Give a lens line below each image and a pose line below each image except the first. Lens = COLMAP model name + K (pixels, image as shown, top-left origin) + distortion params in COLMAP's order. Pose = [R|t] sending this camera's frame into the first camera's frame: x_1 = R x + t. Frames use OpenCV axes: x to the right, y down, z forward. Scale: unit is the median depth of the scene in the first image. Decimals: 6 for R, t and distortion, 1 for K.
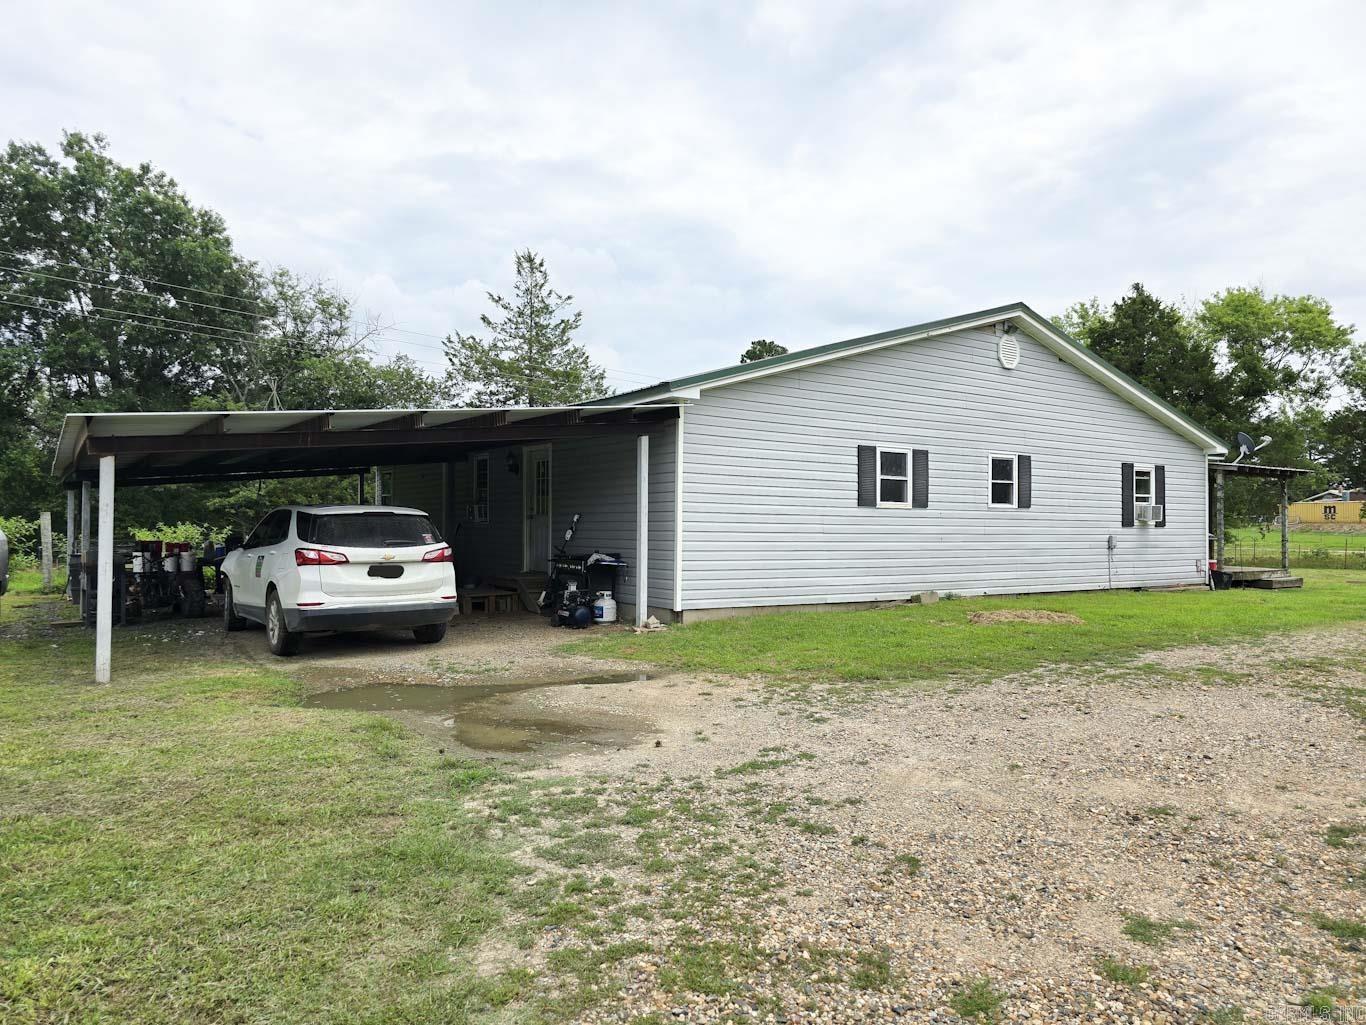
lens RADIAL K [[908.9, 0, 680.5], [0, 908.9, 484.4], [0, 0, 1]] dist [0.069639, -0.062131]
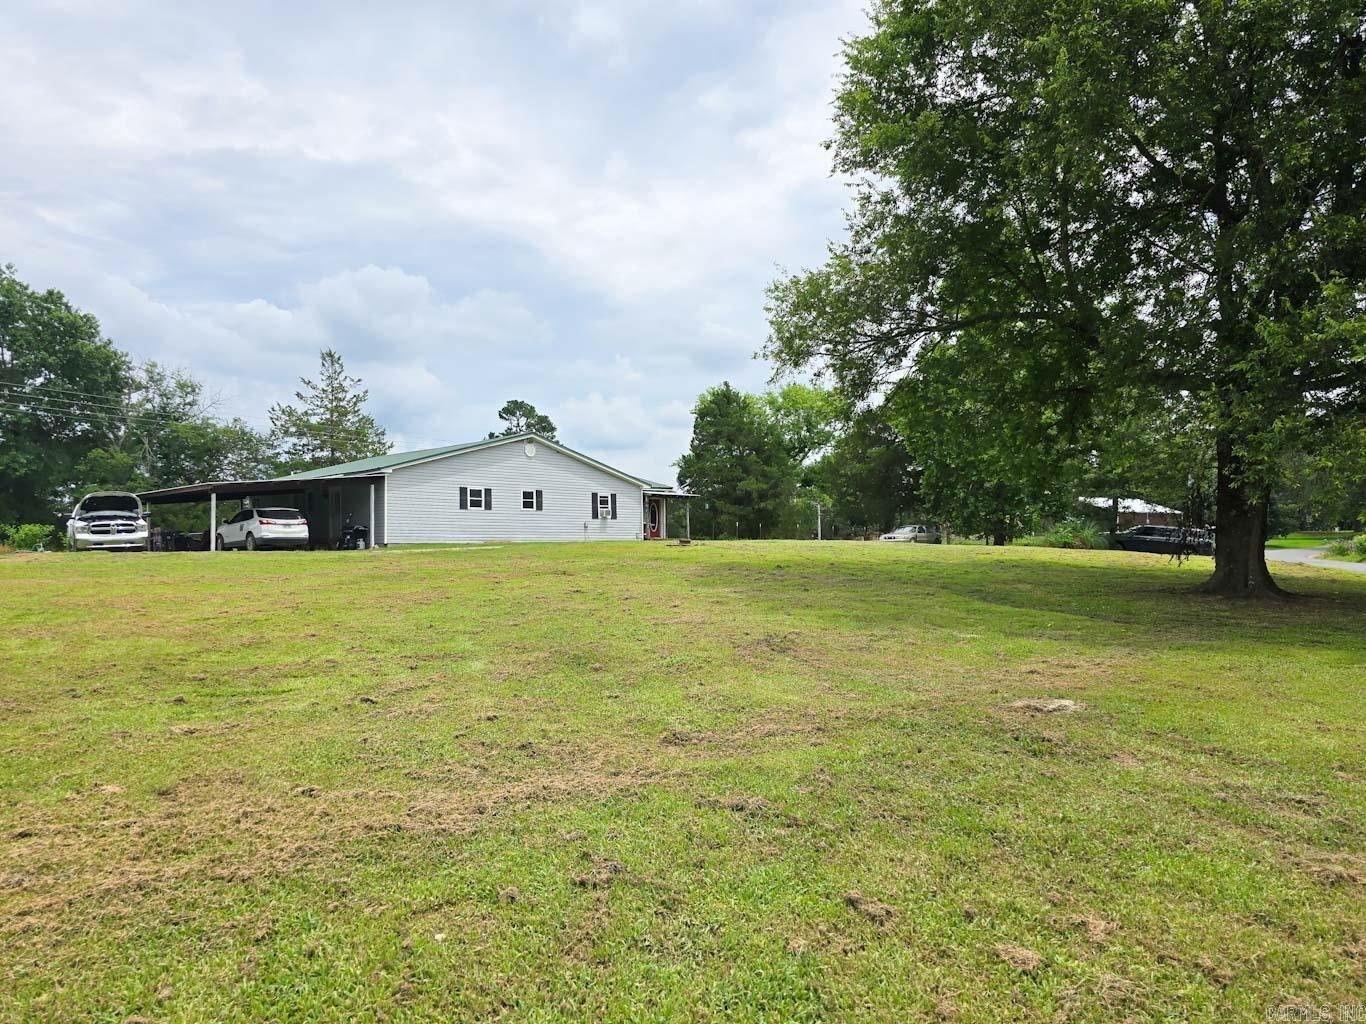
lens RADIAL K [[908.9, 0, 673.5], [0, 908.9, 567.9], [0, 0, 1]] dist [0.069639, -0.062131]
pose [[0.982598, -0.022492, 0.184379, 0.233941], [0.011177, 0.998002, 0.062181, 0.027189], [-0.185409, -0.059038, 0.980886, -1.353709]]
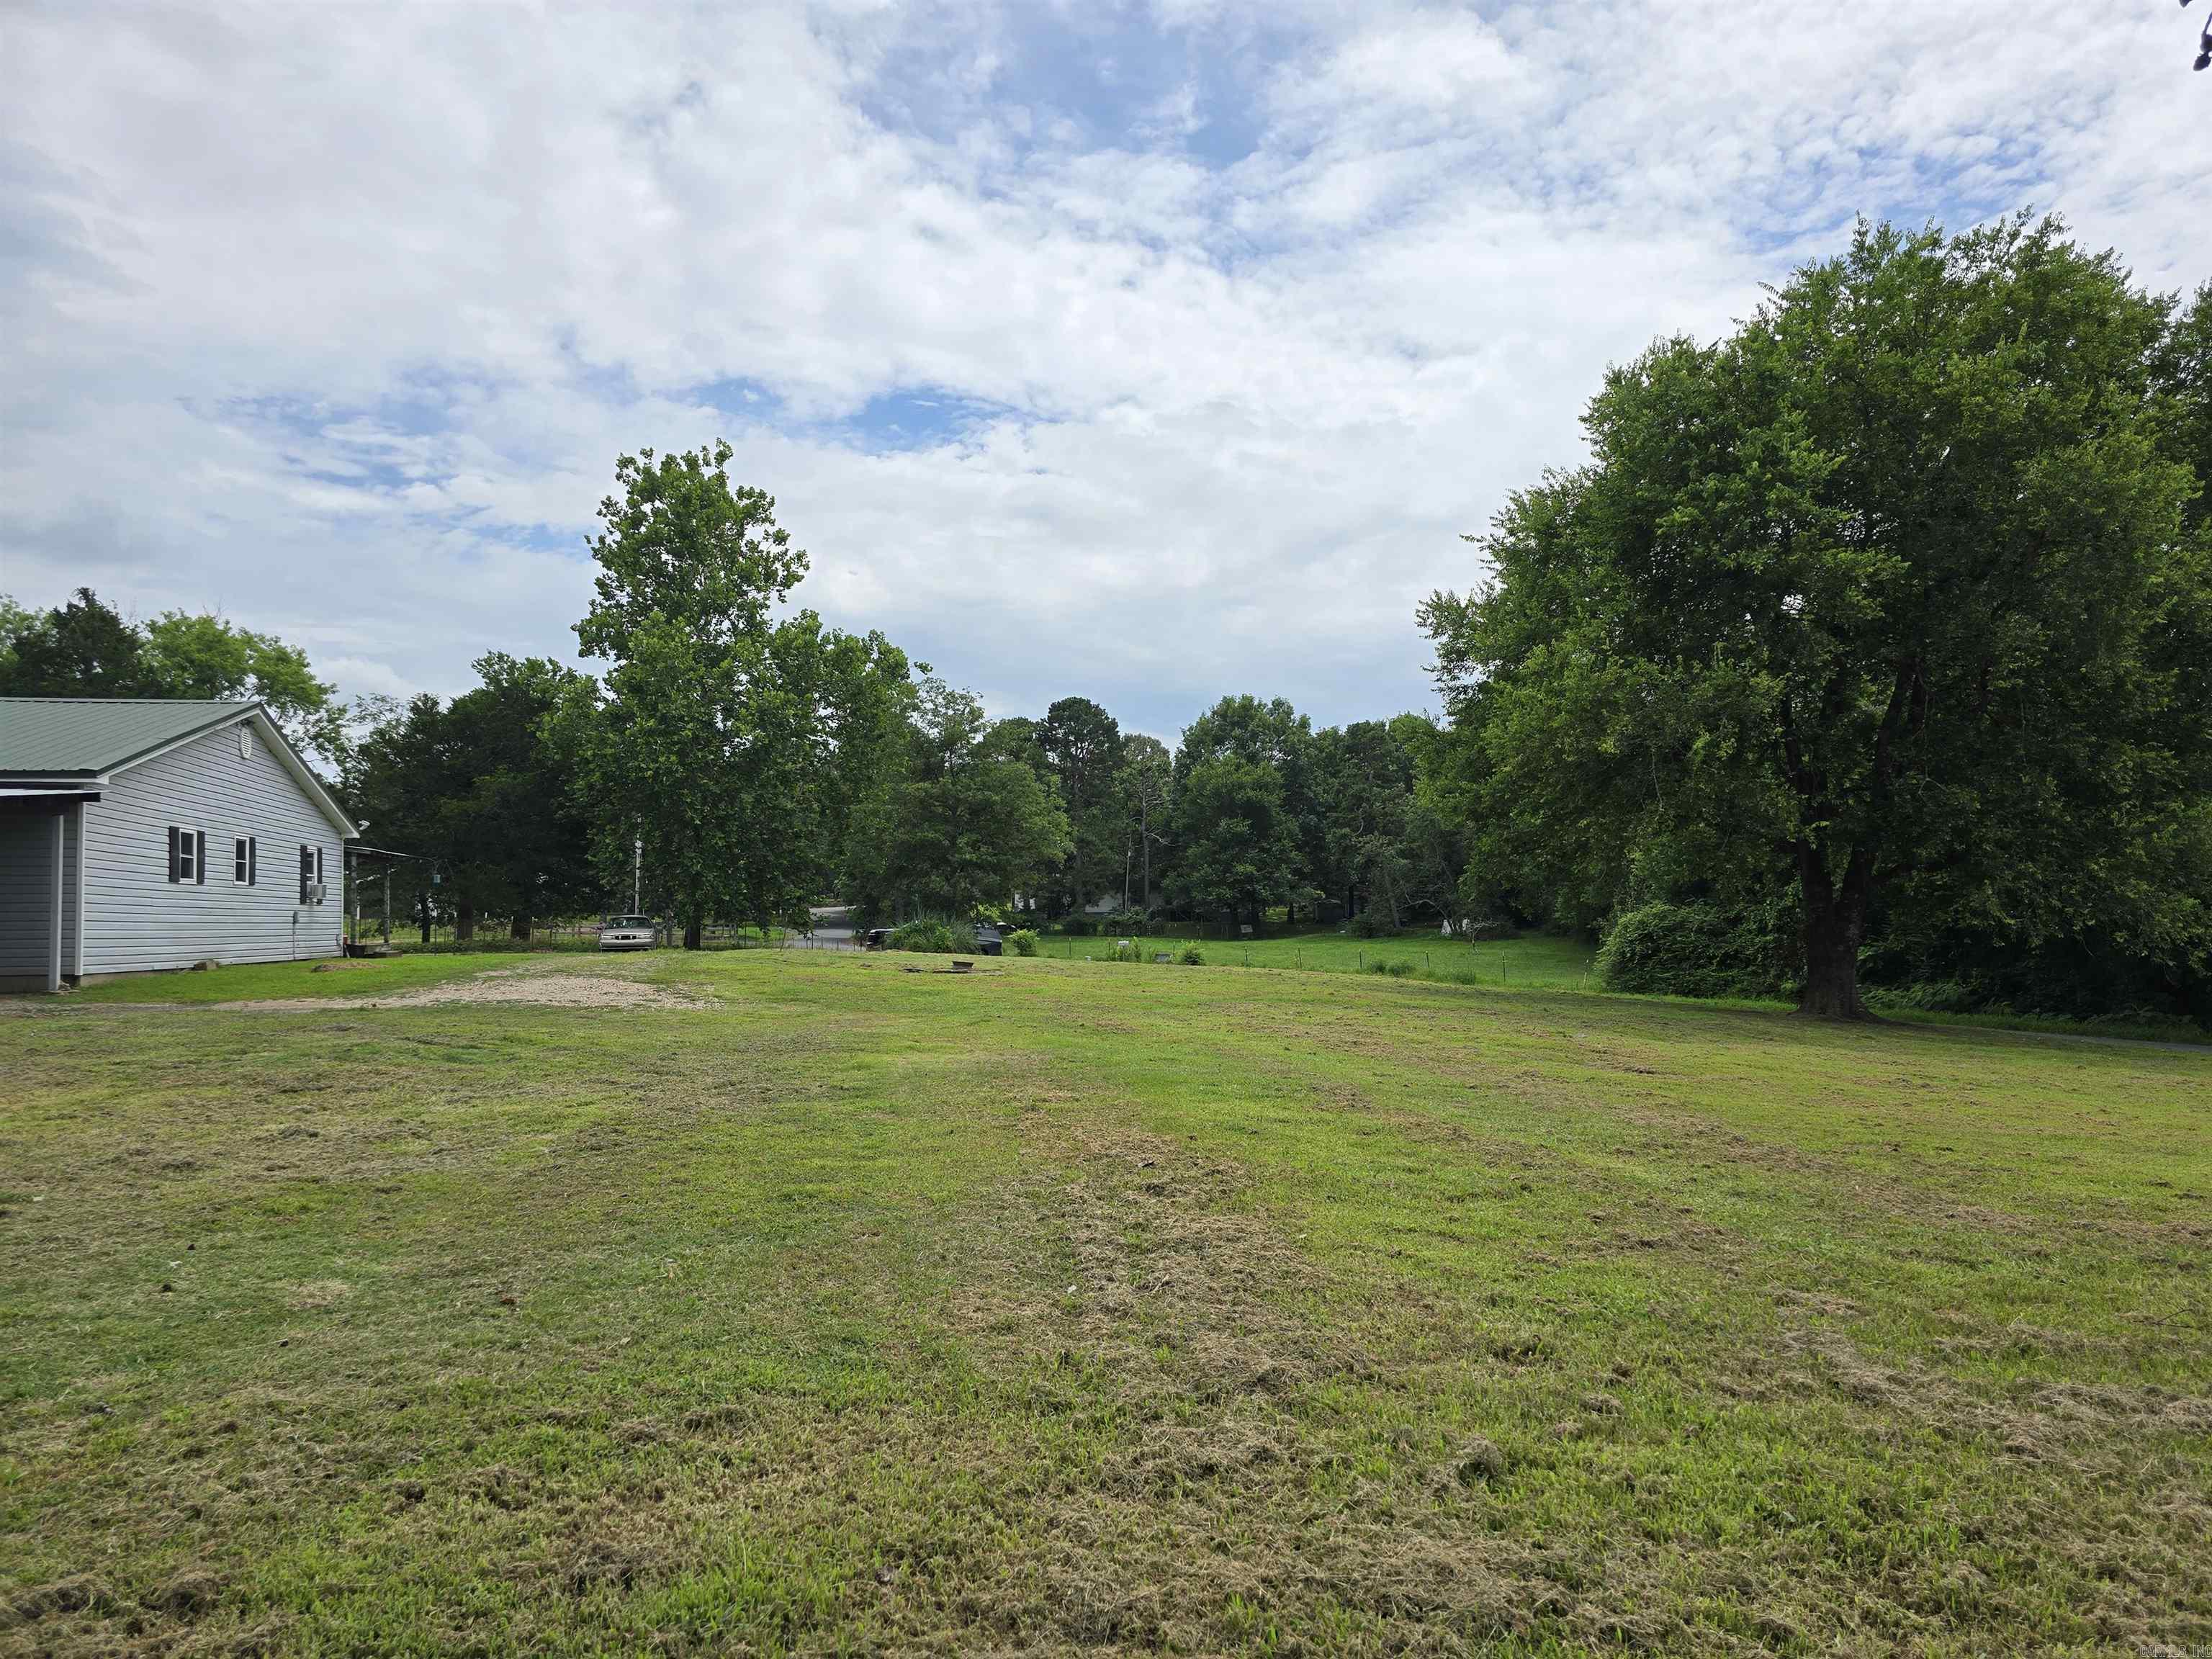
lens RADIAL K [[1471.8, 0, 1131.3], [0, 1471.8, 836.8], [0, 0, 1]] dist [0.069639, -0.062131]
pose [[0.353546, 0.041812, 0.934482, -0.791890], [-0.029602, 0.999000, -0.033500, -0.002747], [-0.934949, -0.015819, 0.354430, -0.521412]]
